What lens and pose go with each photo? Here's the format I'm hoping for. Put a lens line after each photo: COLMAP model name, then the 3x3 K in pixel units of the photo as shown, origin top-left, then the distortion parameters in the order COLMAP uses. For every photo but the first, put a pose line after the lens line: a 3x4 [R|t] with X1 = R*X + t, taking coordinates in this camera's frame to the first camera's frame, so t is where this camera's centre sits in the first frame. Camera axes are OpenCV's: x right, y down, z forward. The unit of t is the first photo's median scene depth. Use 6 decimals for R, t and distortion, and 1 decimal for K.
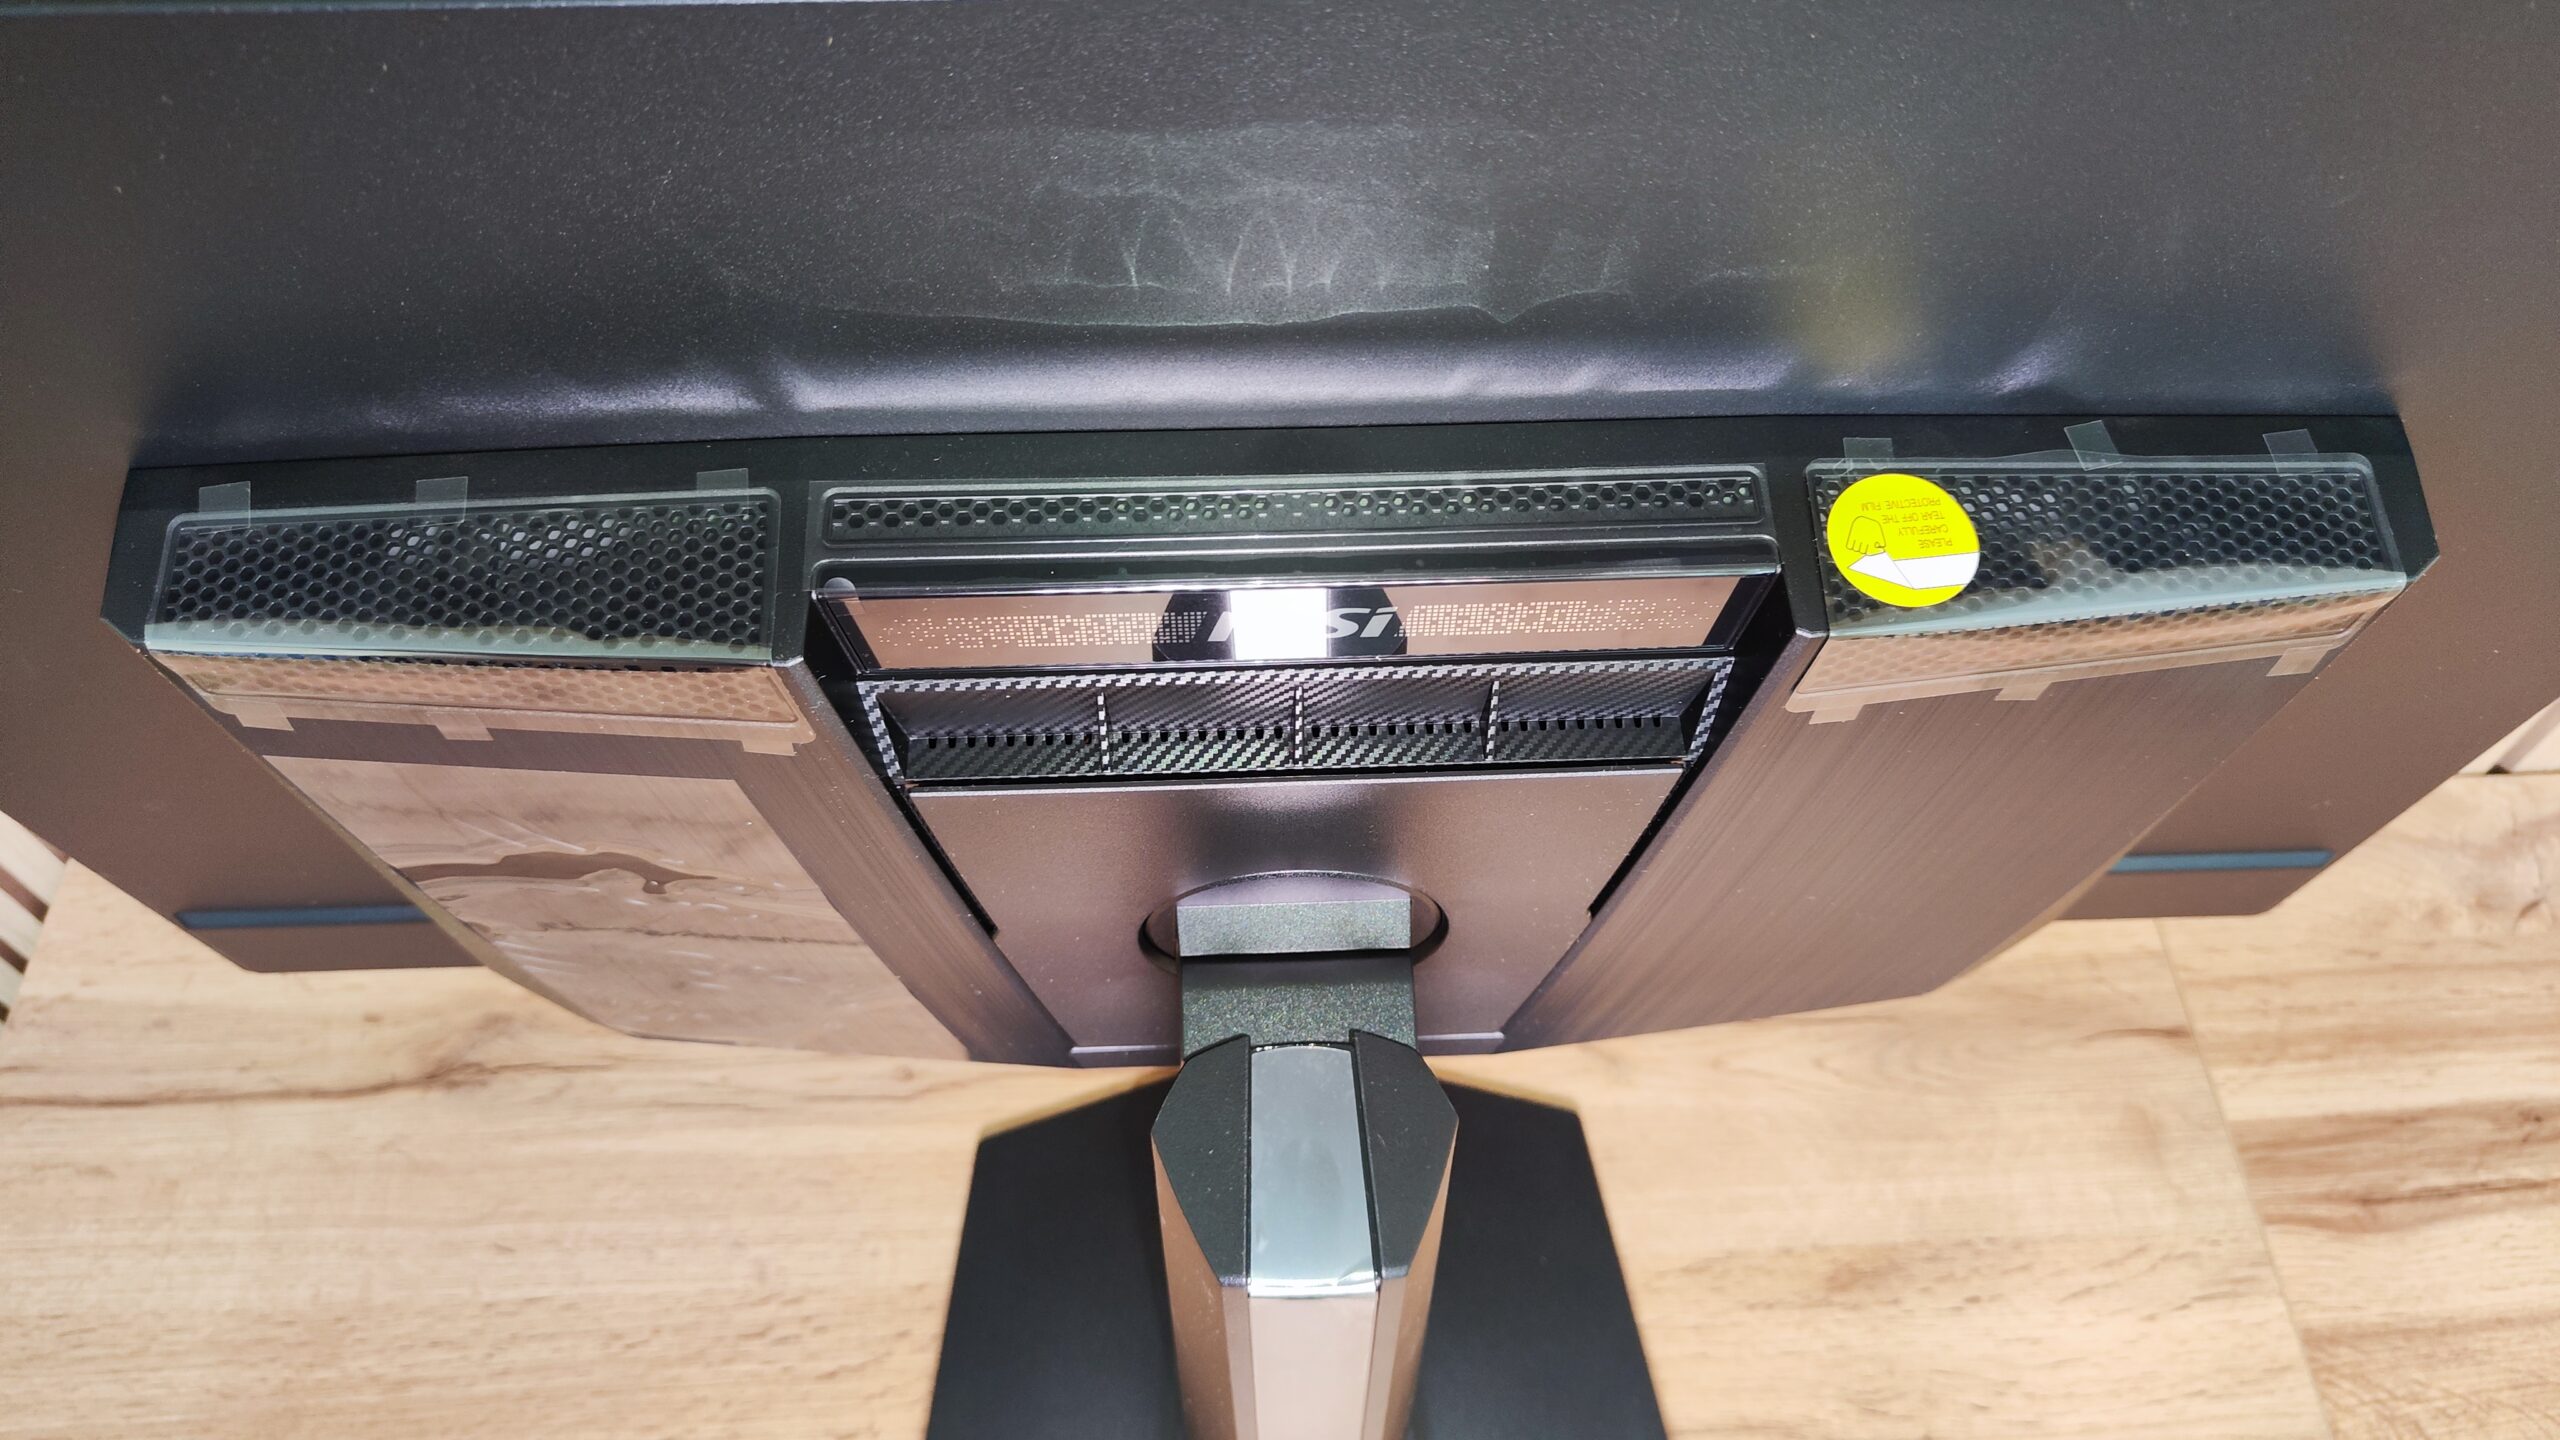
lens RADIAL K [[1844.5, 0, 1281.0], [0, 1844.5, 720.7], [0, 0, 1]] dist [-0.027167, 0.011542]
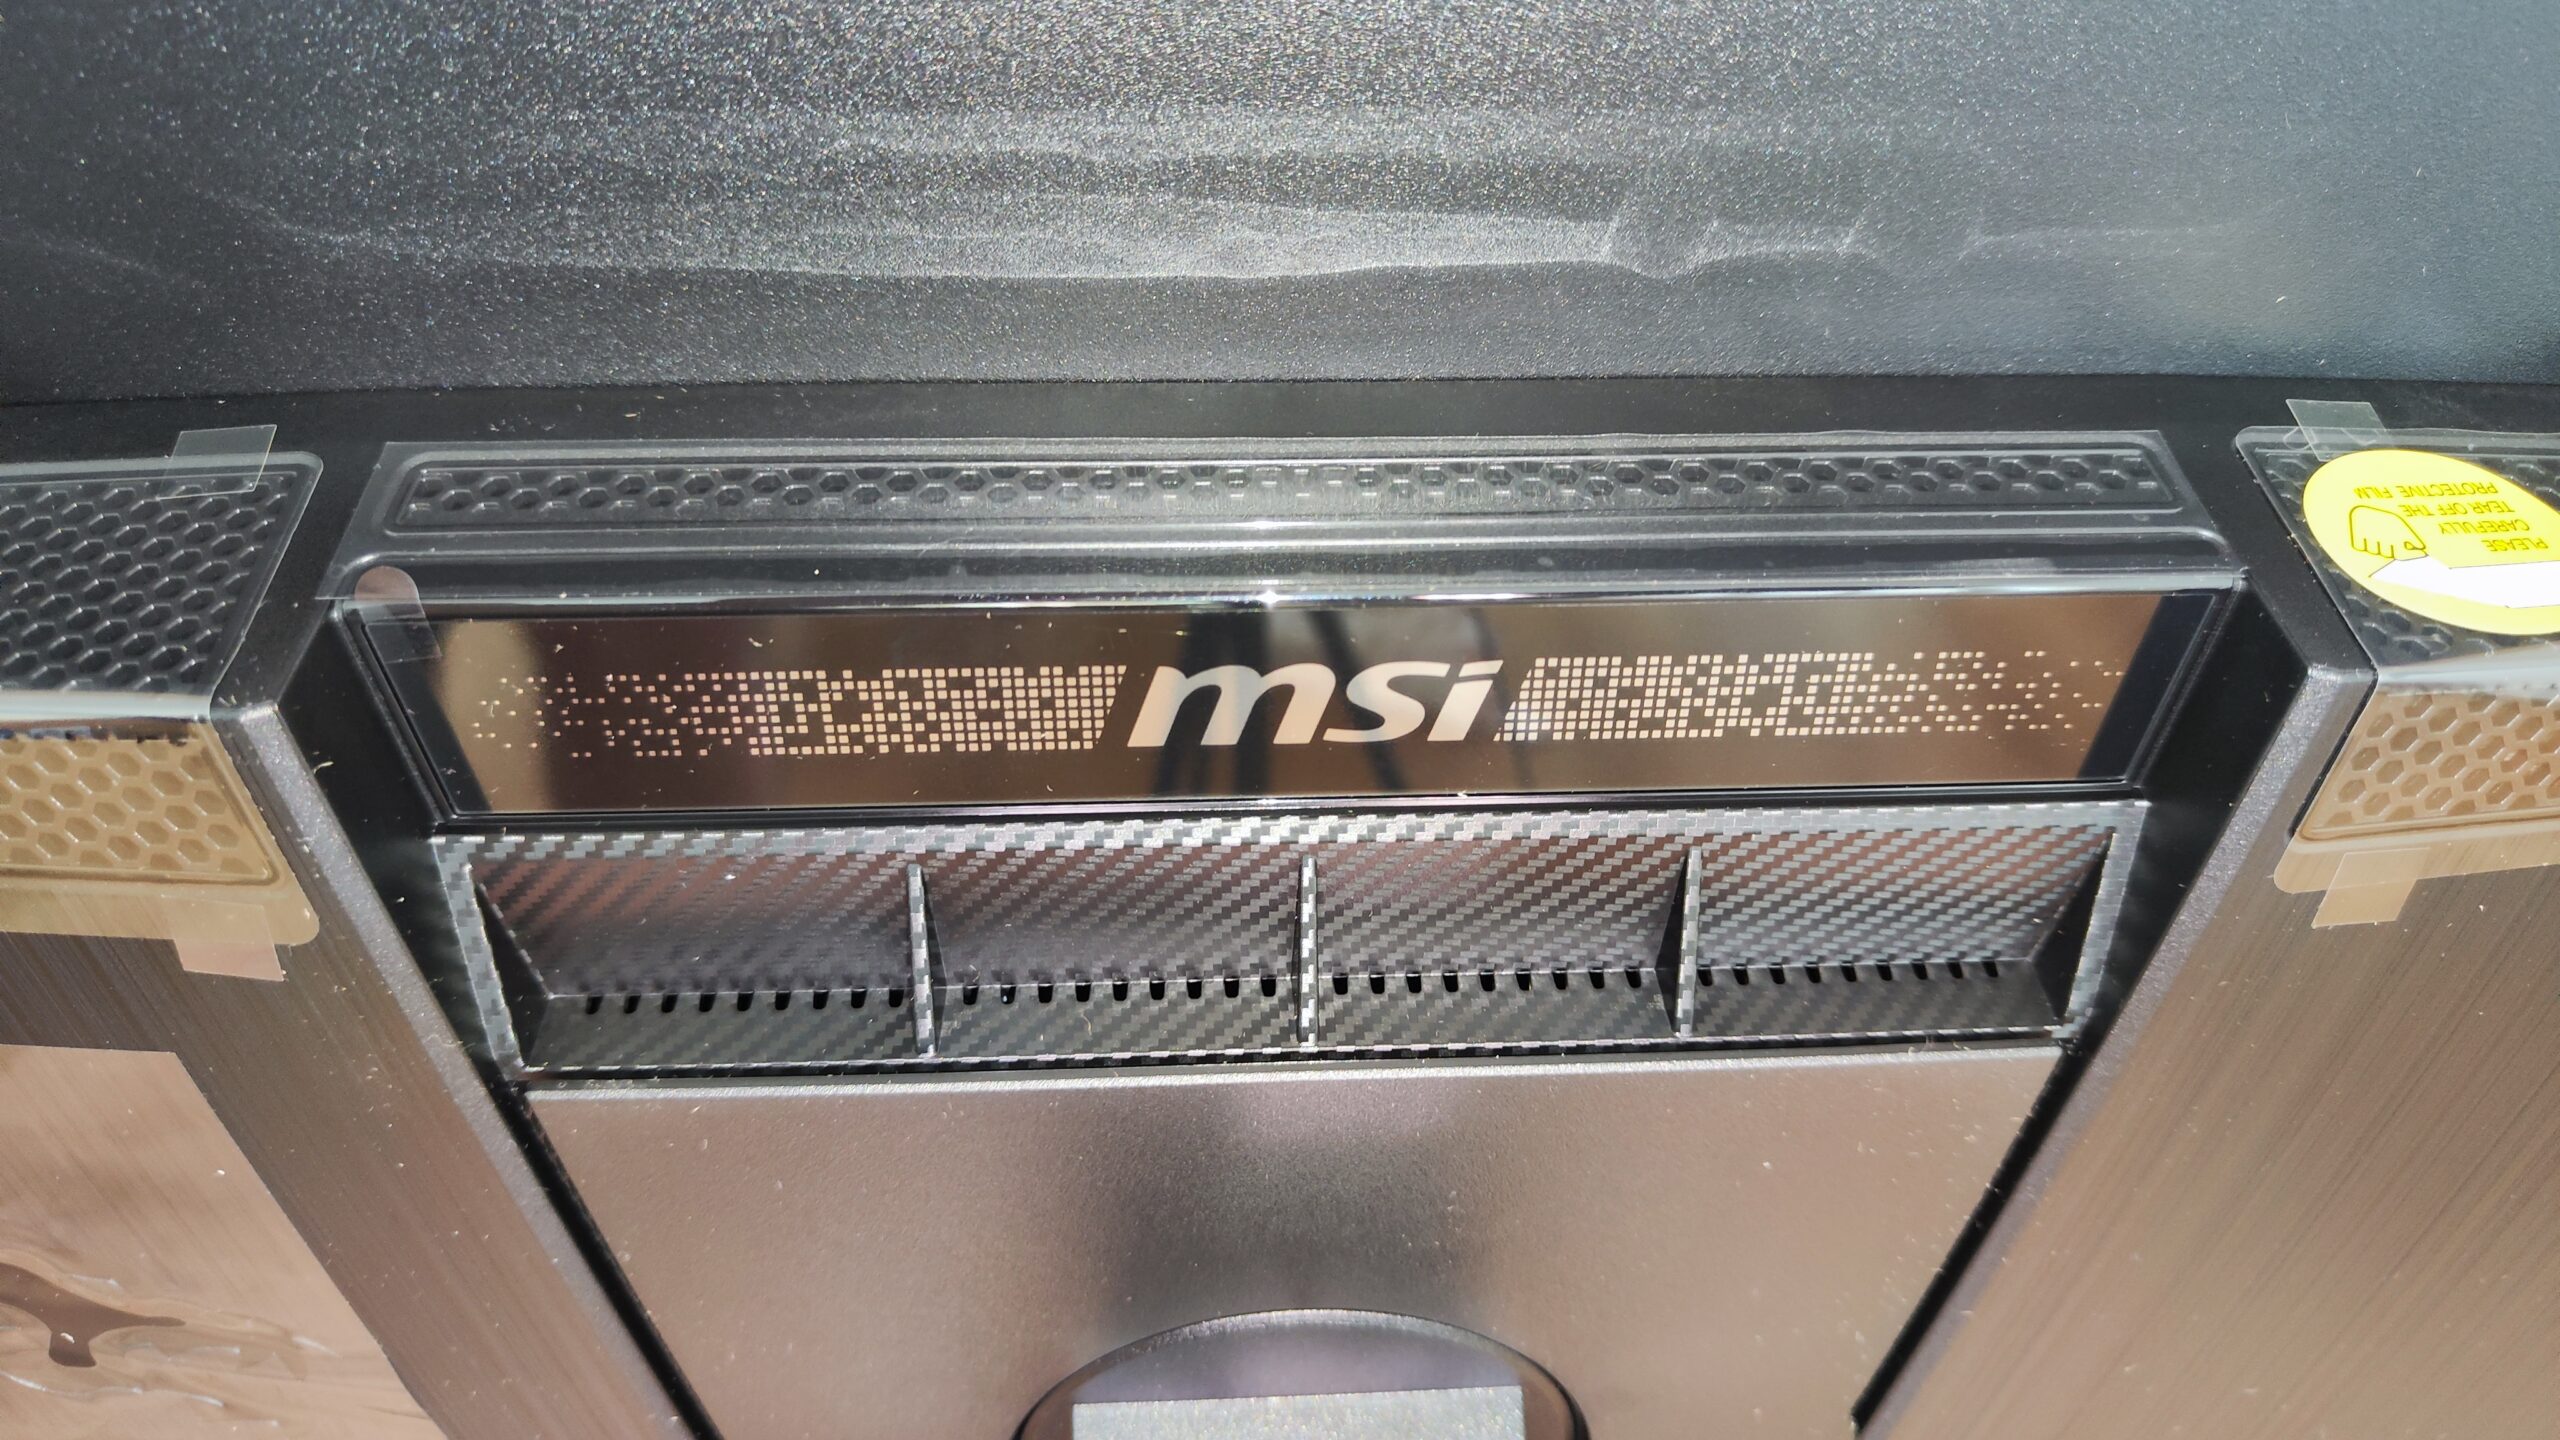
lens RADIAL K [[1844.5, 0, 1282.1], [0, 1844.5, 736.5], [0, 0, 1]] dist [-0.027167, 0.011542]
pose [[0.999966, -0.005744, 0.005945, -0.000754], [0.007565, 0.925864, -0.377782, 0.146935], [-0.003334, 0.377814, 0.925876, 0.530641]]
